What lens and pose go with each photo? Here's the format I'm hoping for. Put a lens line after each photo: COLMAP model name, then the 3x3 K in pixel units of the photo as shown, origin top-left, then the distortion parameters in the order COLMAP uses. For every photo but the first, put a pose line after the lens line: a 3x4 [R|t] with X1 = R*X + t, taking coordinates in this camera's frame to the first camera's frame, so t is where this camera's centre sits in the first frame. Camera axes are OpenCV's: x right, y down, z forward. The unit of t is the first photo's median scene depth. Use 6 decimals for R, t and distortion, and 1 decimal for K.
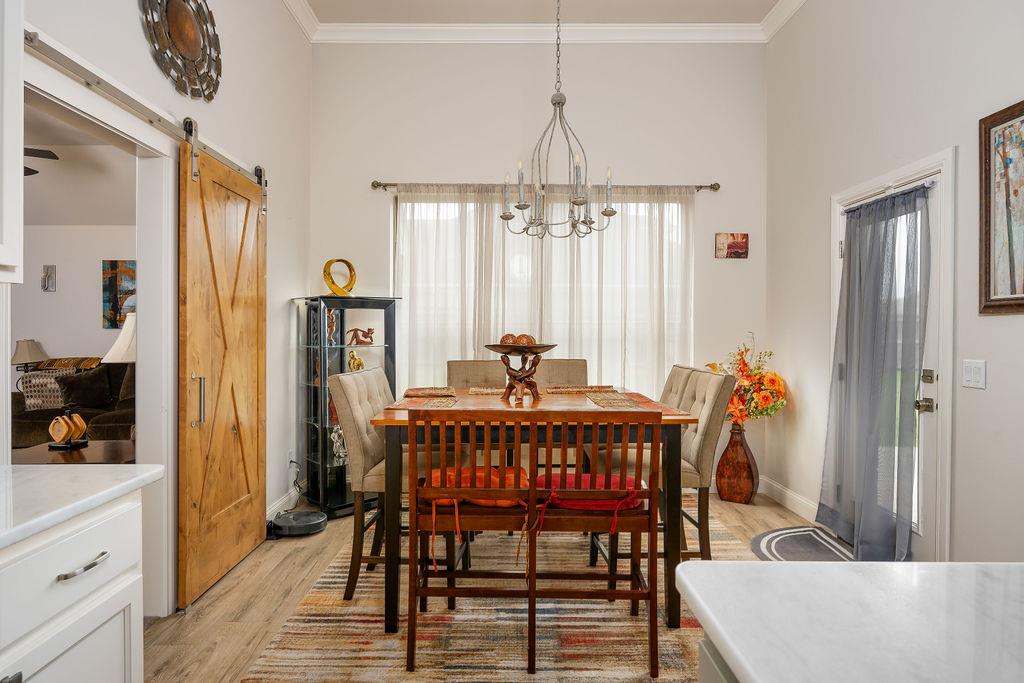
lens RADIAL K [[596.1, 0, 511.1], [0, 596.1, 332.4], [0, 0, 1]] dist [-0.020151, 0.007708]
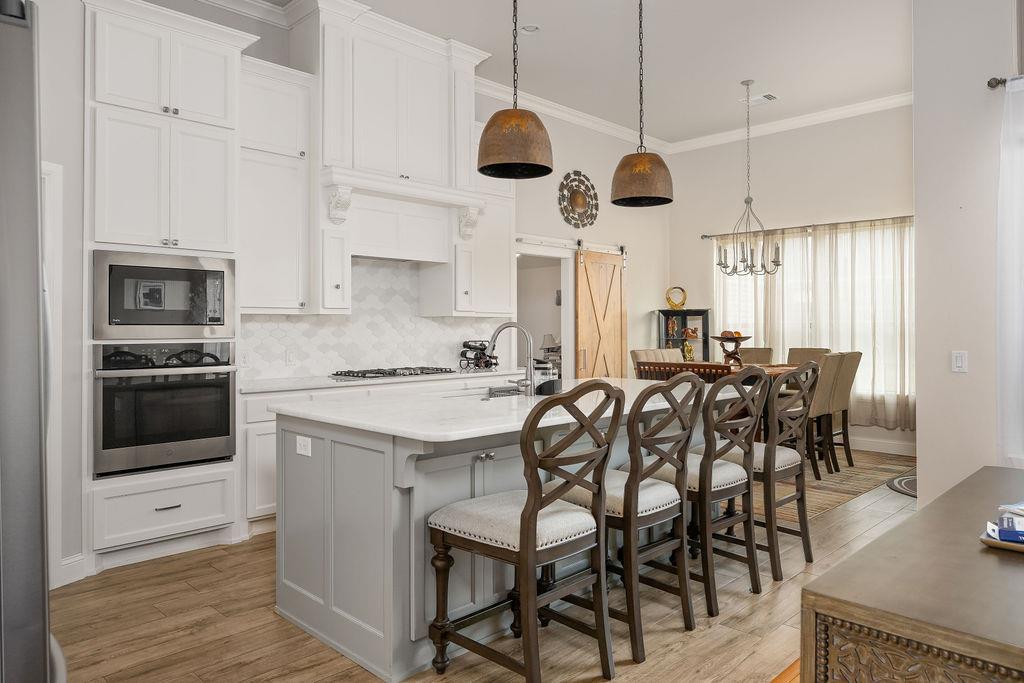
lens RADIAL K [[696.9, 0, 500.9], [0, 696.9, 319.1], [0, 0, 1]] dist [-0.010493, -0.001846]
pose [[0.695801, -0.010814, -0.718153, 0.742871], [0.001037, 0.999901, -0.014052, -0.002994], [0.718234, 0.009032, 0.695743, -0.697610]]
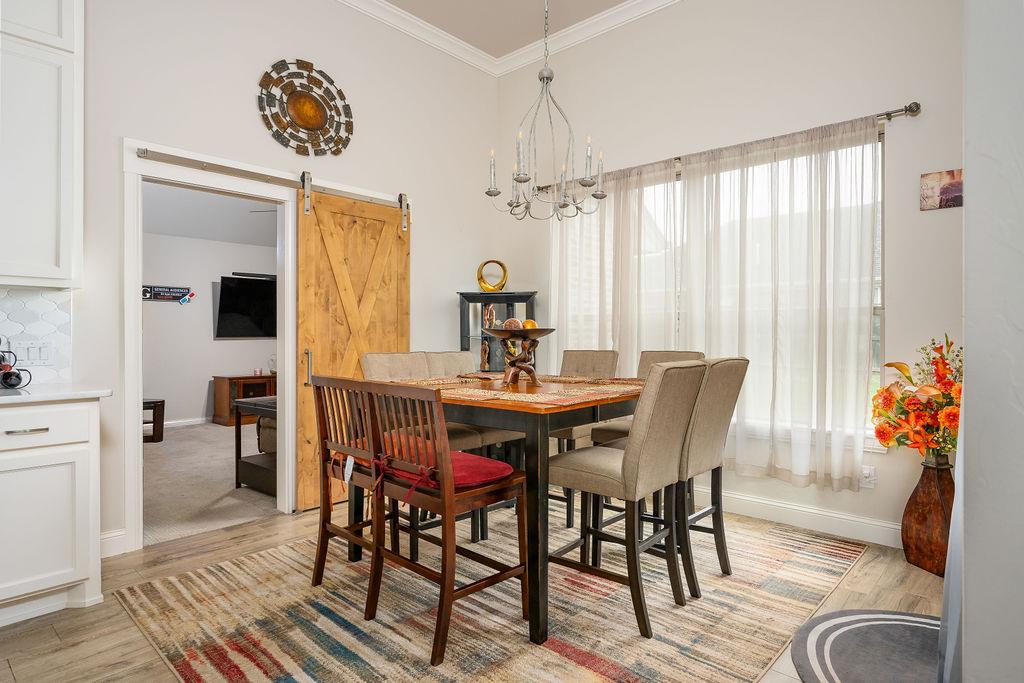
lens RADIAL K [[578.1, 0, 510.9], [0, 578.1, 335.3], [0, 0, 1]] dist [-0.003460, -0.000886]
pose [[0.729517, 0.000883, -0.683963, 0.473875], [-0.002620, 0.999995, -0.001503, 0.022038], [0.683958, 0.002889, 0.729516, 0.193957]]
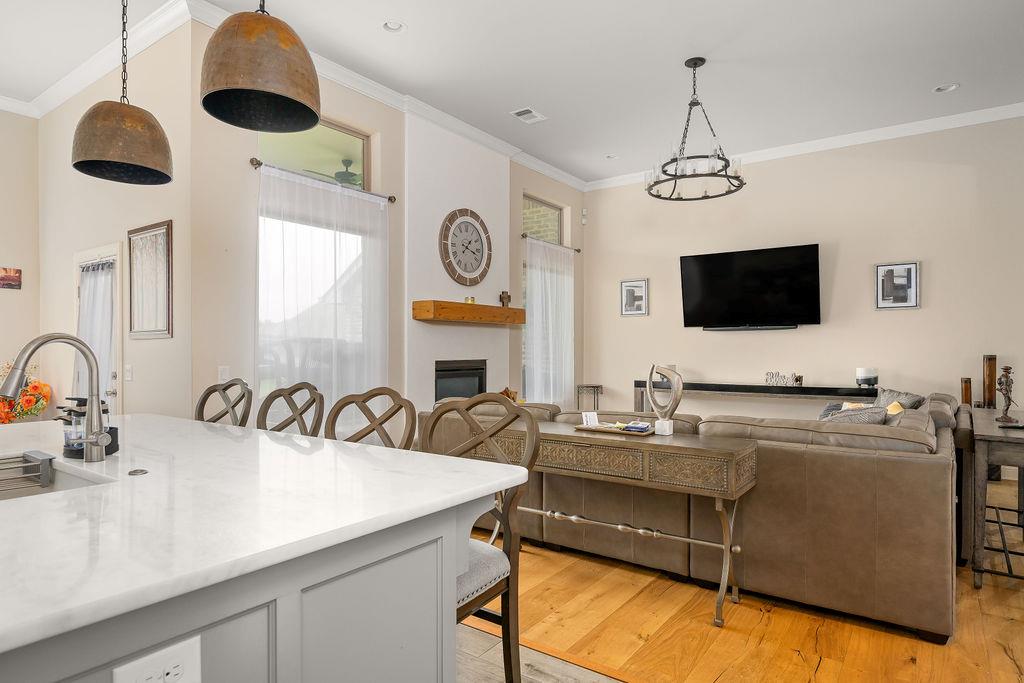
lens RADIAL K [[596.1, 0, 509.9], [0, 596.1, 344.5], [0, 0, 1]] dist [-0.020151, 0.007708]
pose [[0.570439, 0.009093, 0.821290, -0.026019], [-0.000249, 0.999941, -0.010899, 0.001903], [-0.821340, 0.006013, 0.570407, -0.546775]]
